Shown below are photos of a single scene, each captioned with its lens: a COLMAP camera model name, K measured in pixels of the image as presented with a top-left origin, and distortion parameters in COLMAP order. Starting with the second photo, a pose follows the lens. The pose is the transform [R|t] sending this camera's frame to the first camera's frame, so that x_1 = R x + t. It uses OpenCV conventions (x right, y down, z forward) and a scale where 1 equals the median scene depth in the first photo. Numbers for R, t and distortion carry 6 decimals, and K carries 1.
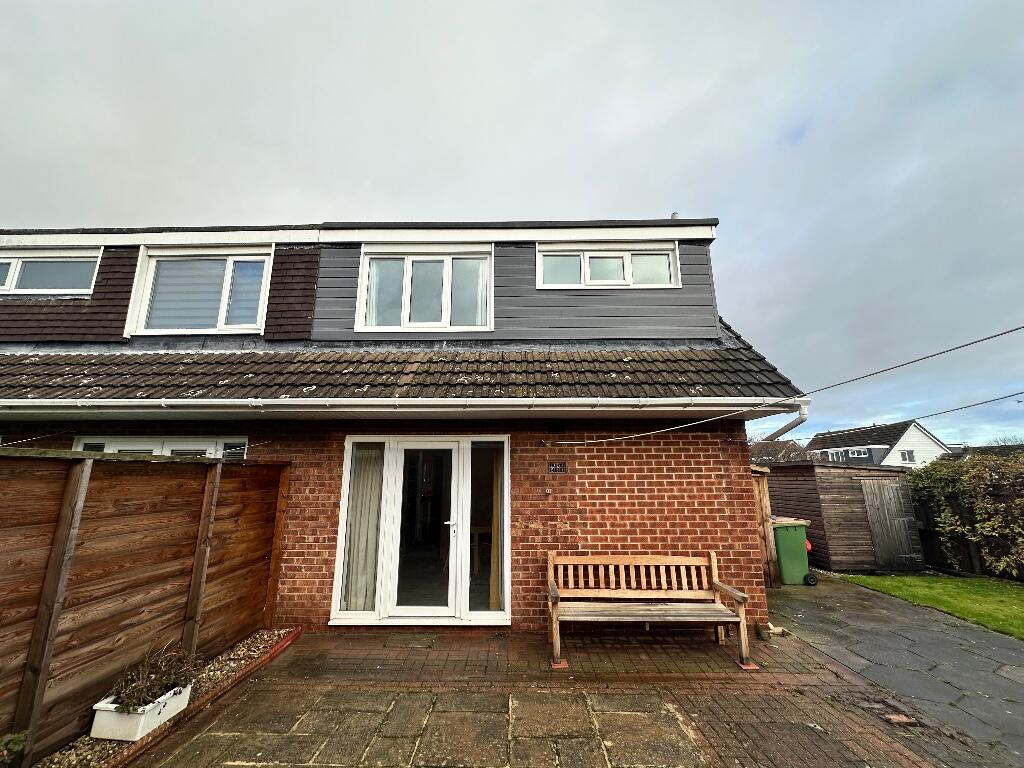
lens RADIAL K [[410.2, 0, 511.8], [0, 410.2, 387.2], [0, 0, 1]] dist [-0.000057, -0.000023]
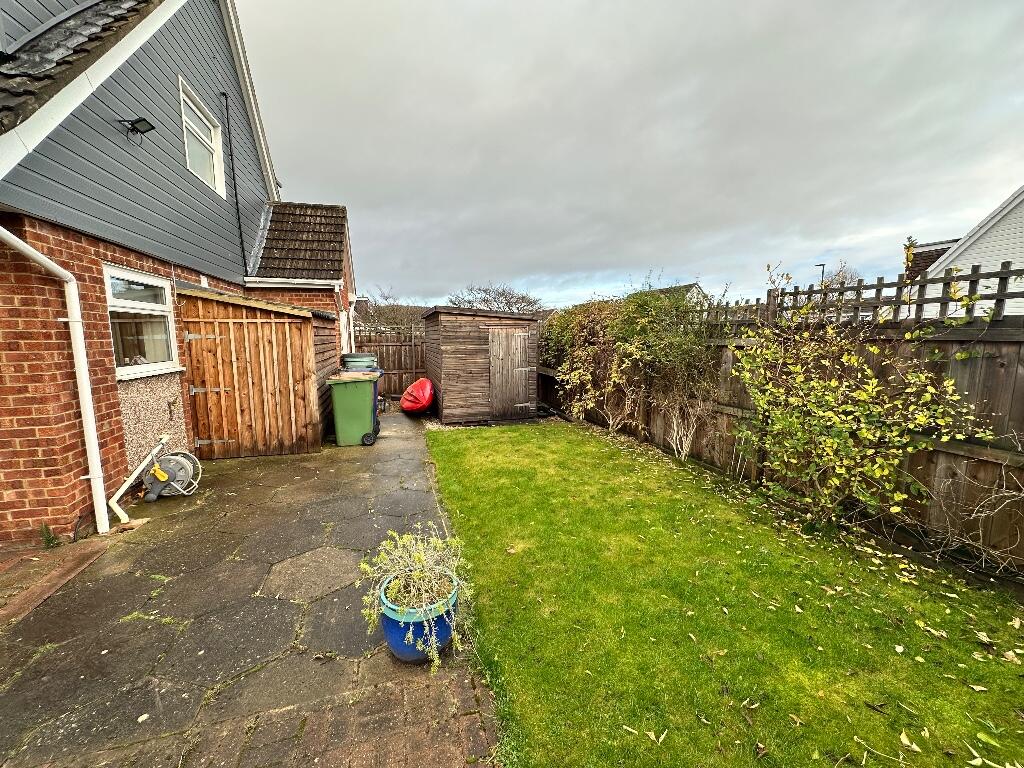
lens RADIAL K [[410.2, 0, 512.2], [0, 410.2, 384.4], [0, 0, 1]] dist [-0.000057, -0.000023]
pose [[0.955272, -0.037379, 0.293357, 0.655858], [-0.061959, 0.944667, 0.322125, 0.048972], [-0.289166, -0.325893, 0.900098, 0.137624]]
